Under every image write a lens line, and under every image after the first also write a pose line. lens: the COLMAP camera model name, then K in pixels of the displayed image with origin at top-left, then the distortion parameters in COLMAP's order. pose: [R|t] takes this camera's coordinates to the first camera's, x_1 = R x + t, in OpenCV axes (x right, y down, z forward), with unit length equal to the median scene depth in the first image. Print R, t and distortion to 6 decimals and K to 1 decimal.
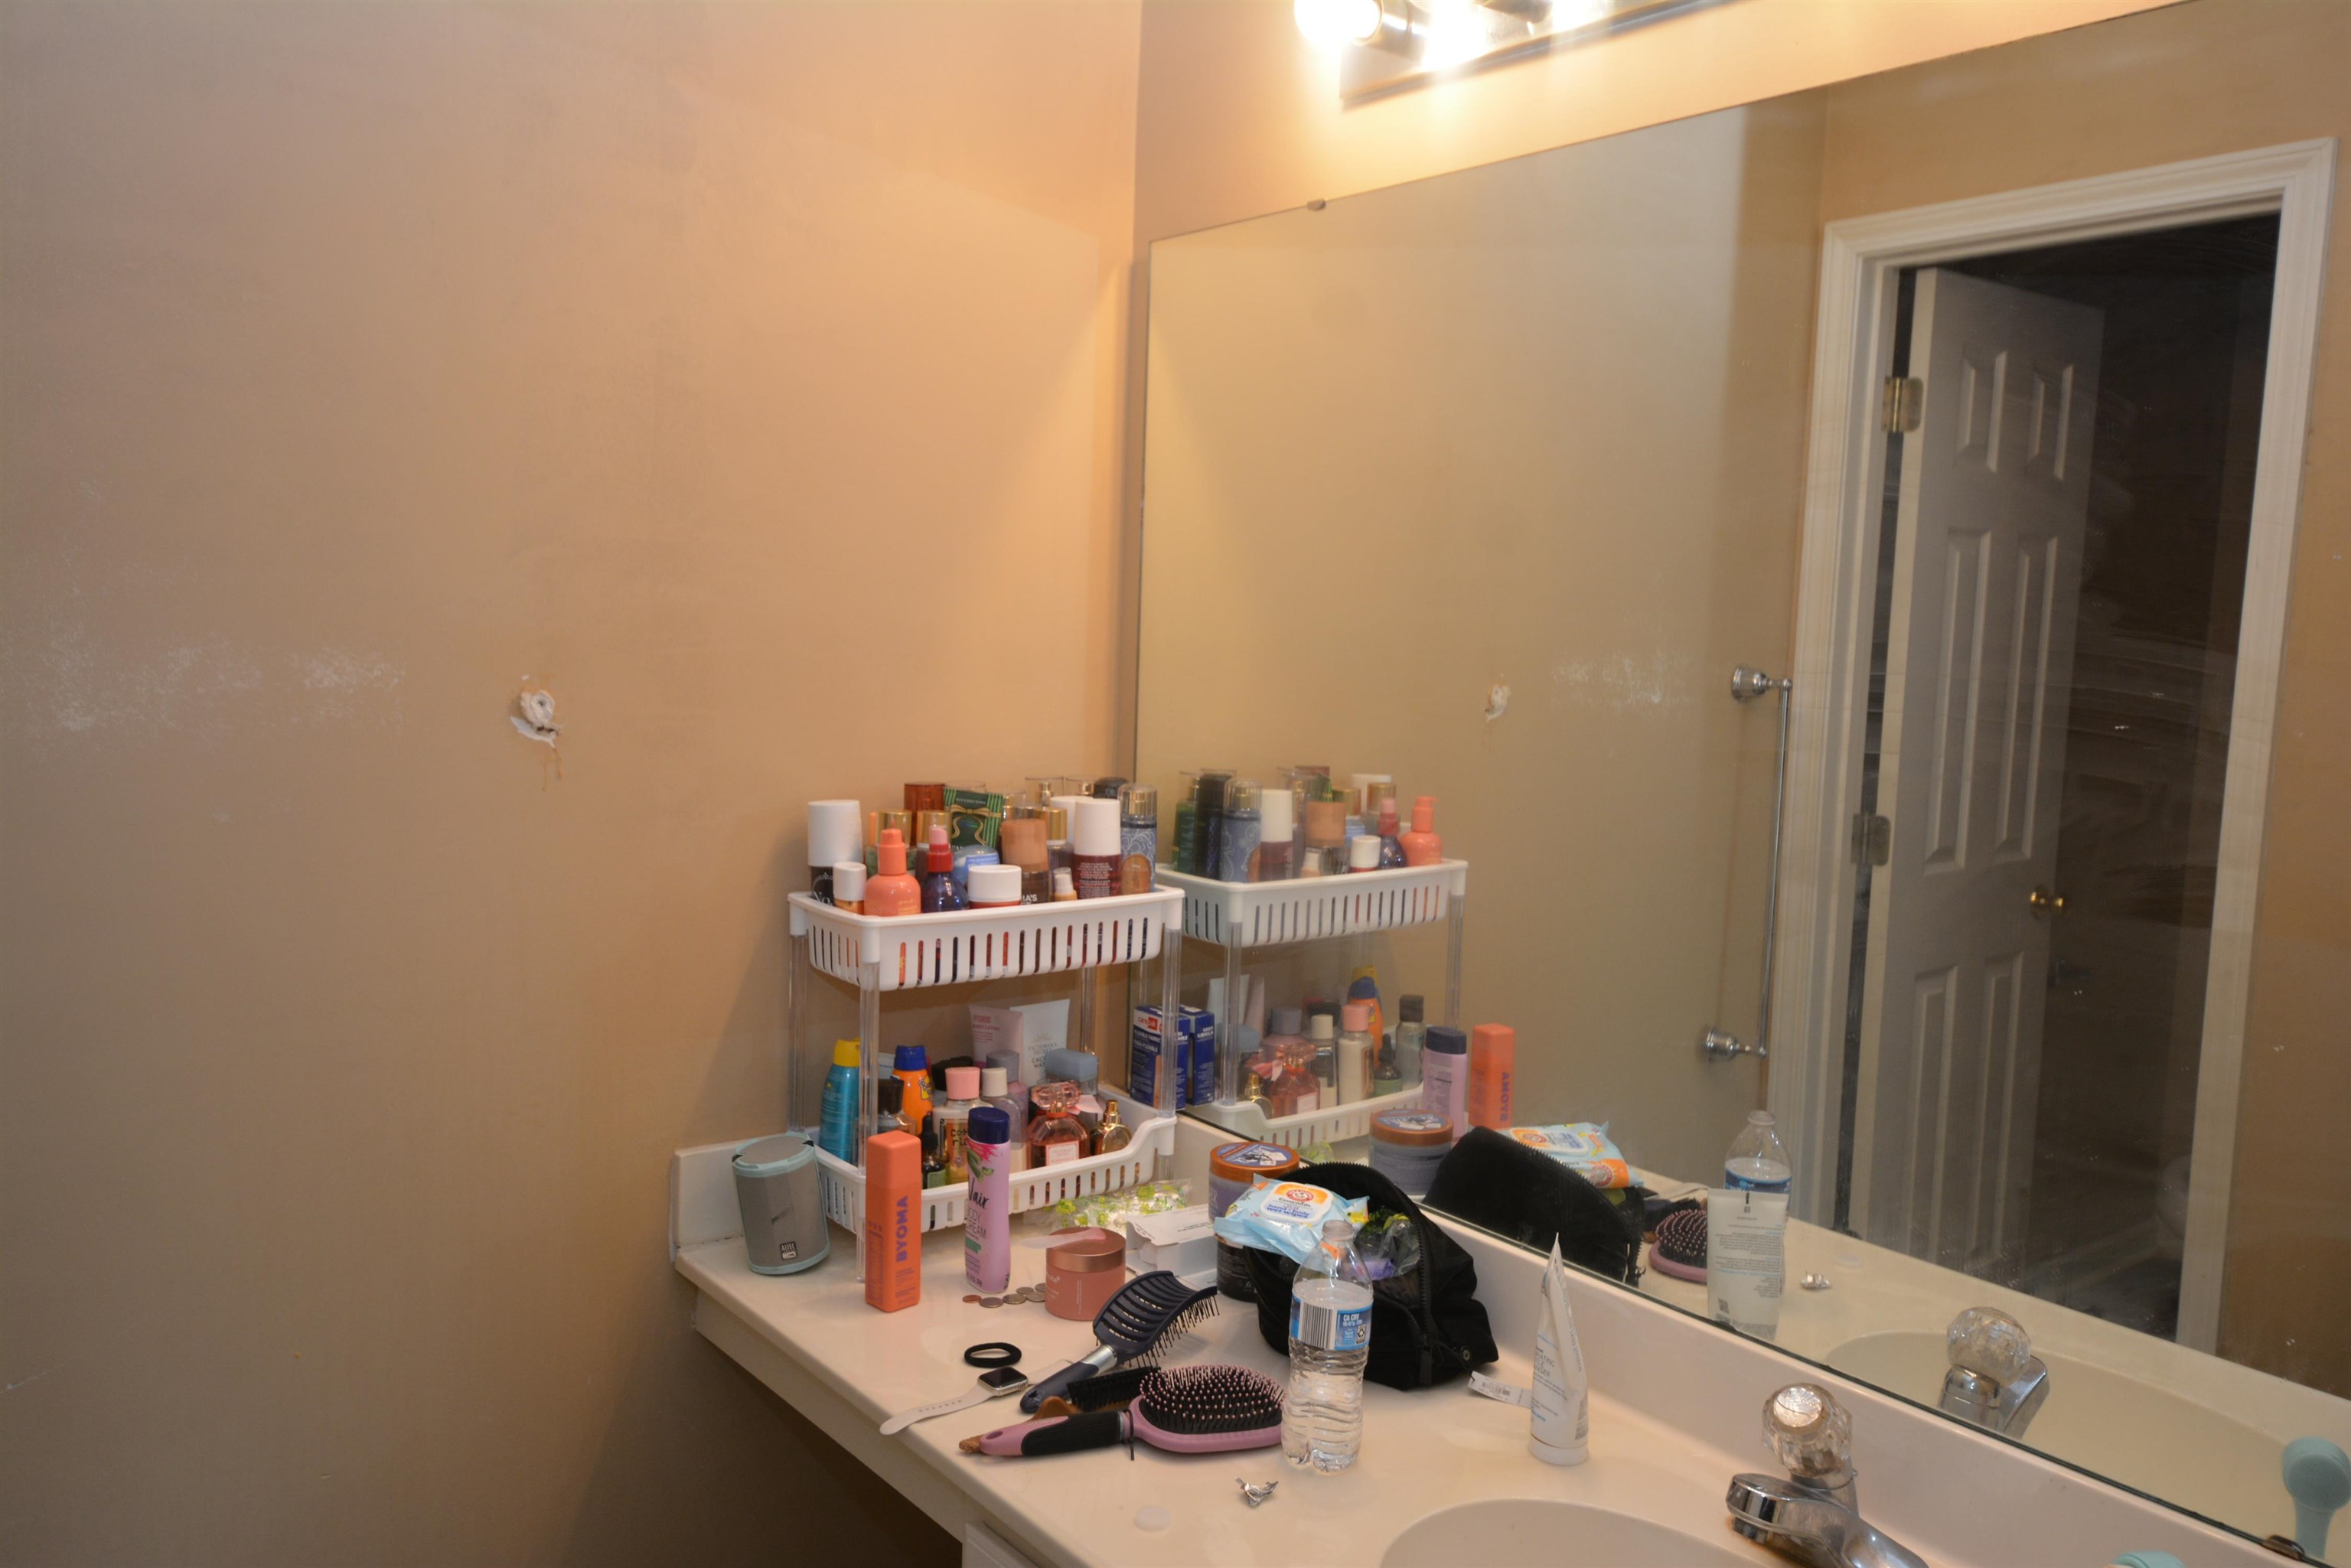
lens RADIAL K [[1804.8, 0, 1175.5], [0, 1804.8, 784.0], [0, 0, 1]] dist [0.018783, -0.002409]
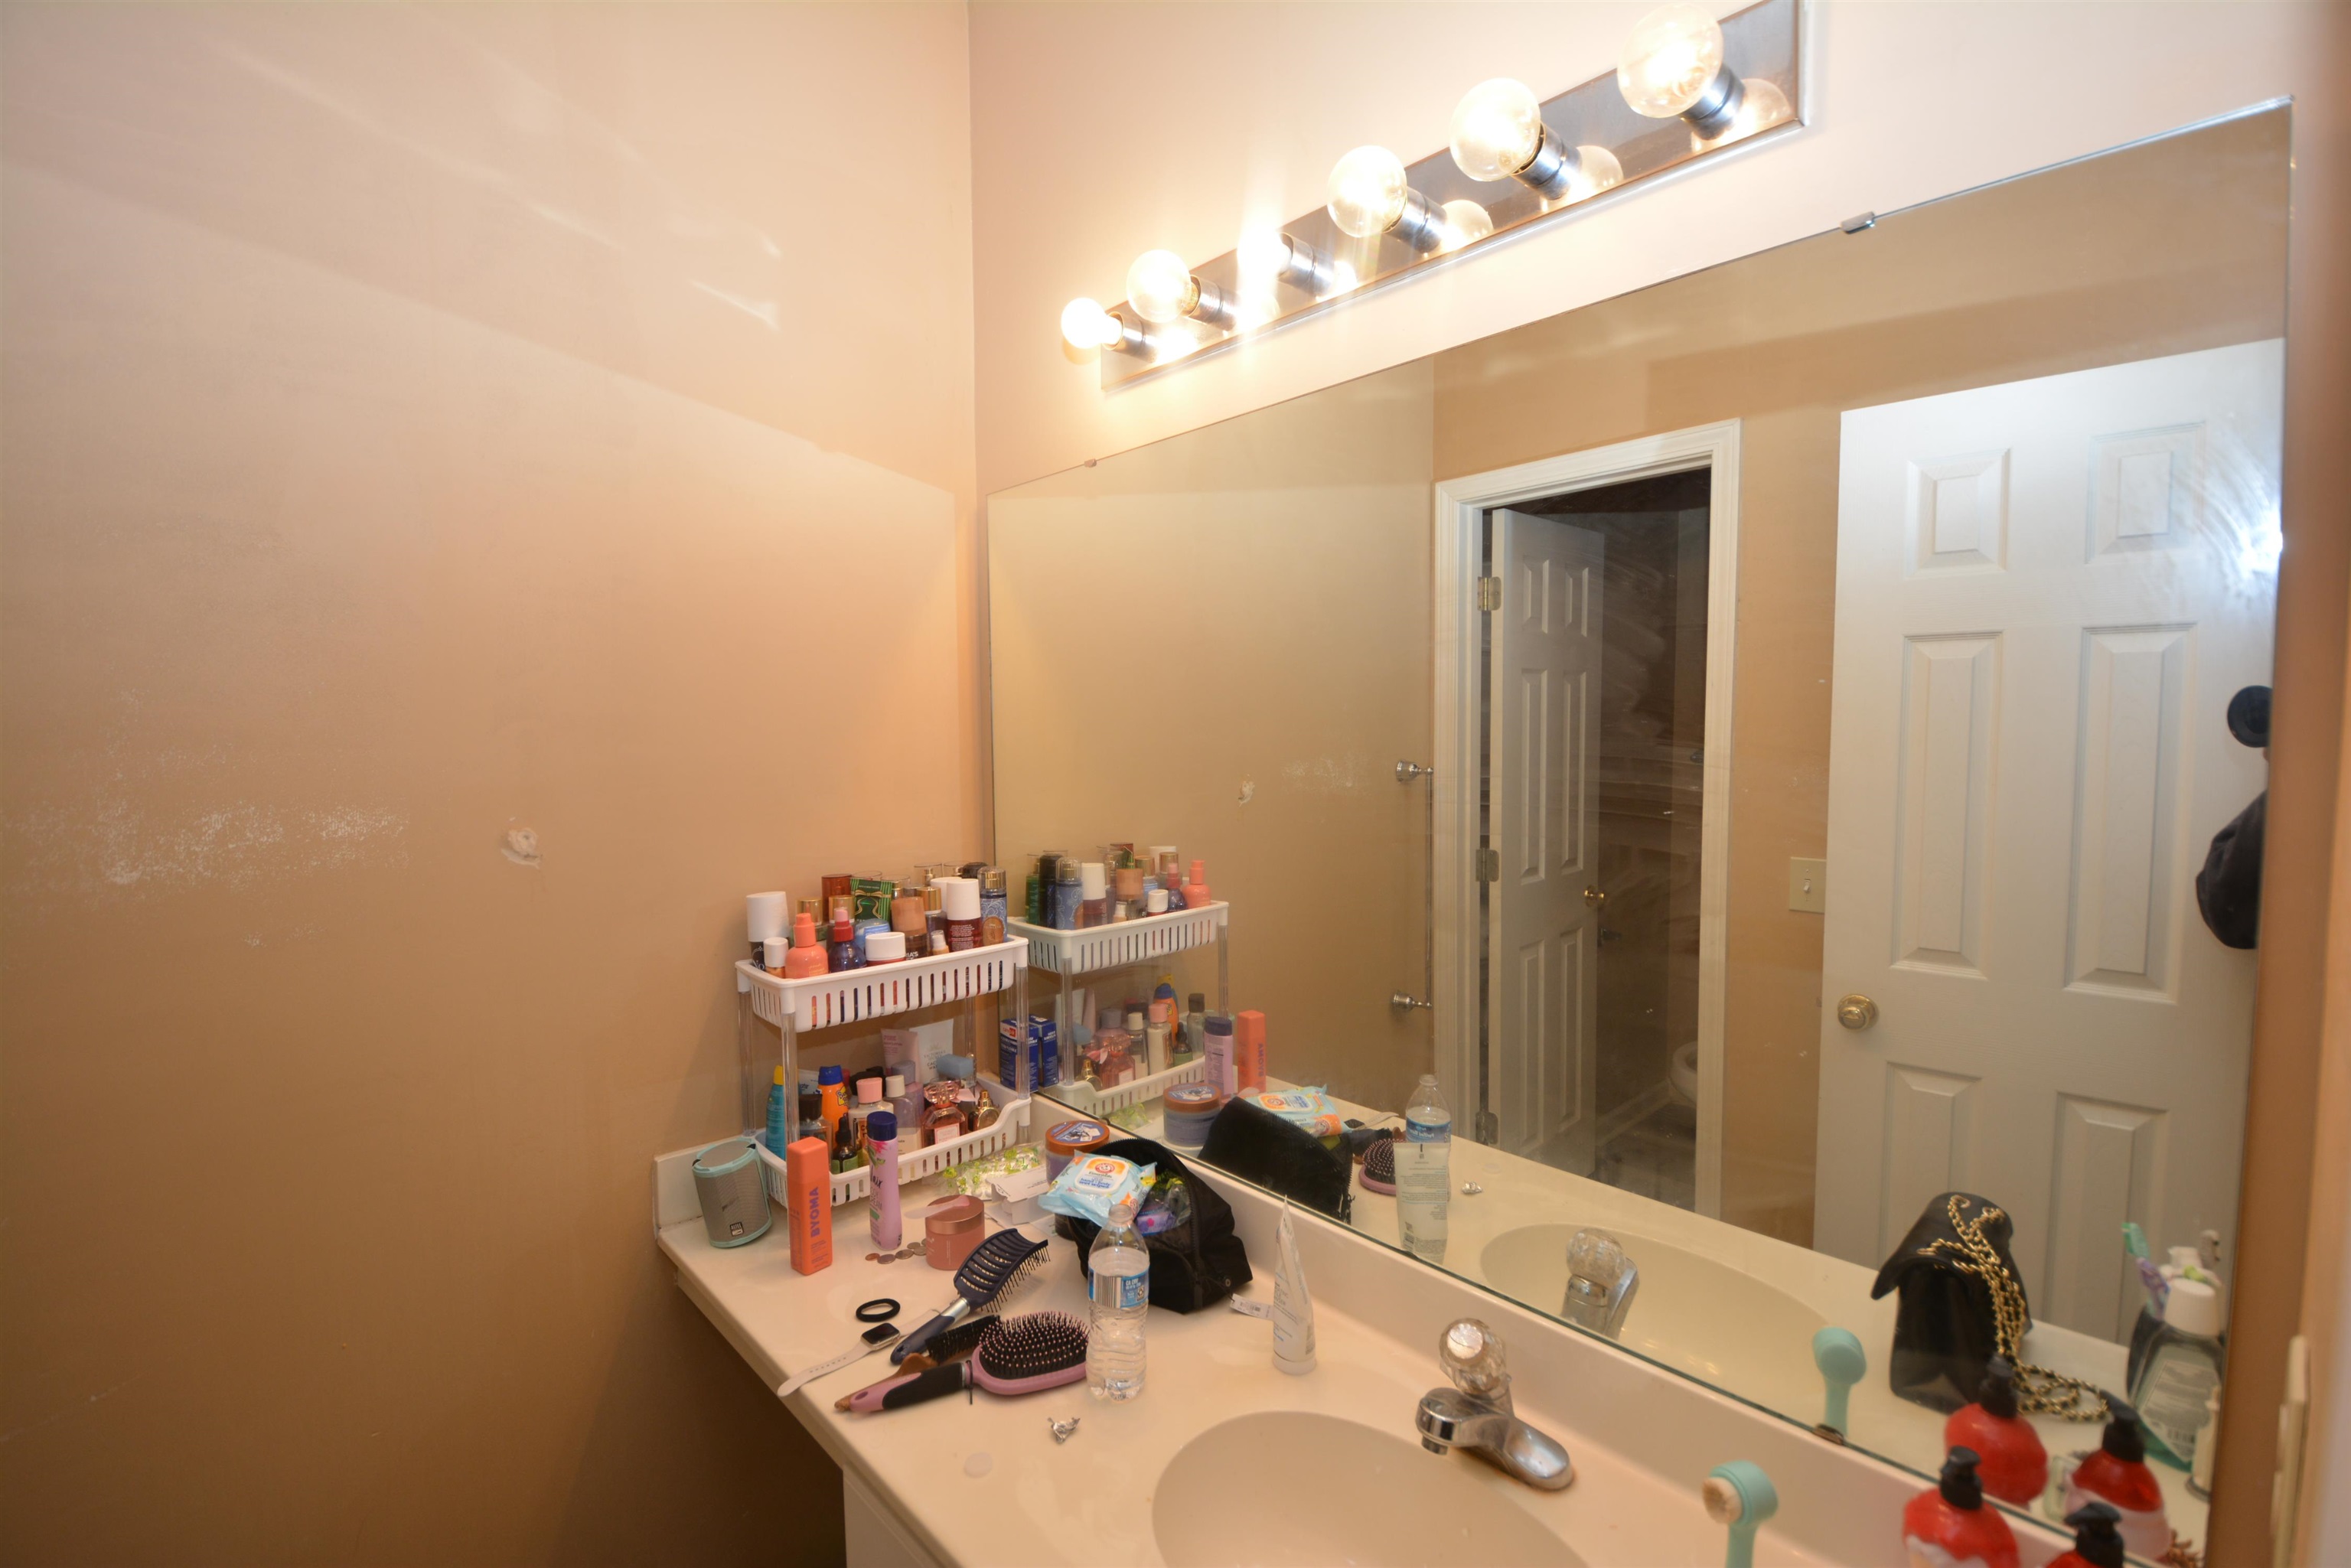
lens RADIAL K [[1037.2, 0, 1175.5], [0, 1037.2, 784.0], [0, 0, 1]] dist [0.013636, -0.021411]
pose [[0.995609, -0.046794, 0.081075, 0.064248], [0.050266, 0.997880, -0.041330, -0.025882], [-0.078969, 0.045224, 0.995851, 0.173136]]
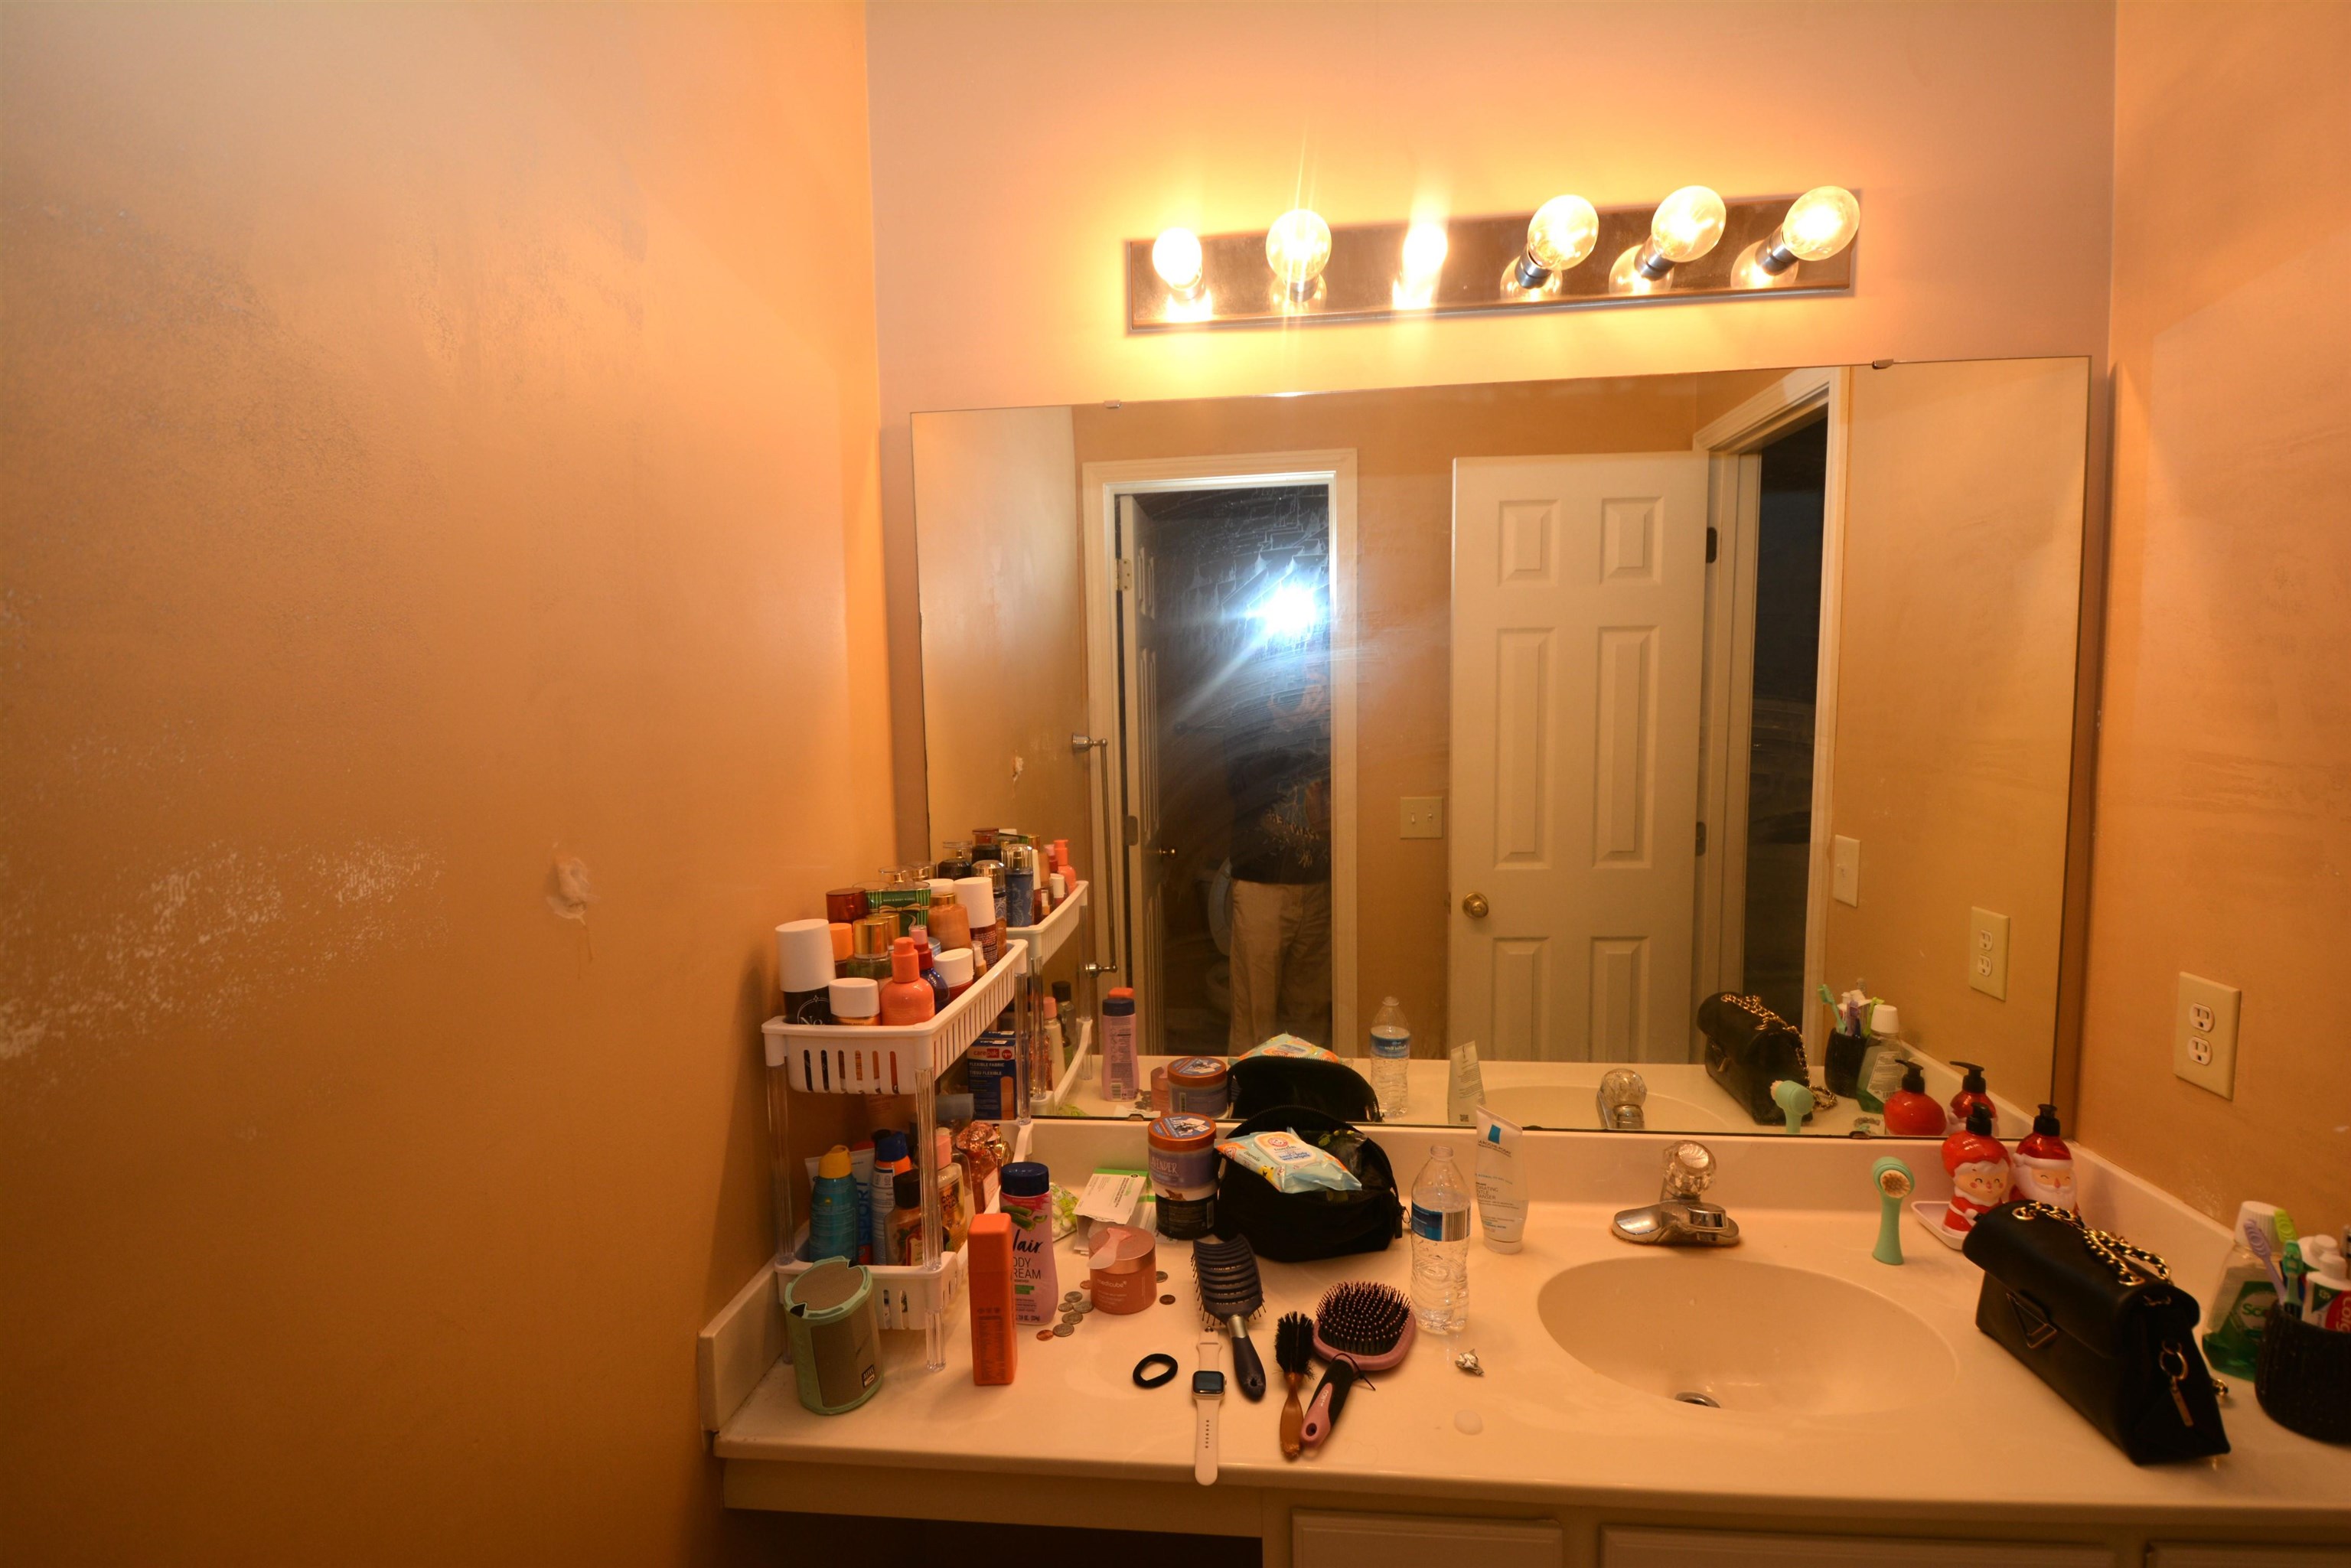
lens RADIAL K [[1058.7, 0, 1175.5], [0, 1058.7, 784.0], [0, 0, 1]] dist [-0.000202, -0.023302]
pose [[0.691170, -0.103435, 0.715252, -0.461742], [0.112889, 0.993008, 0.034514, -0.065003], [-0.713821, 0.056890, 0.698014, 0.435718]]
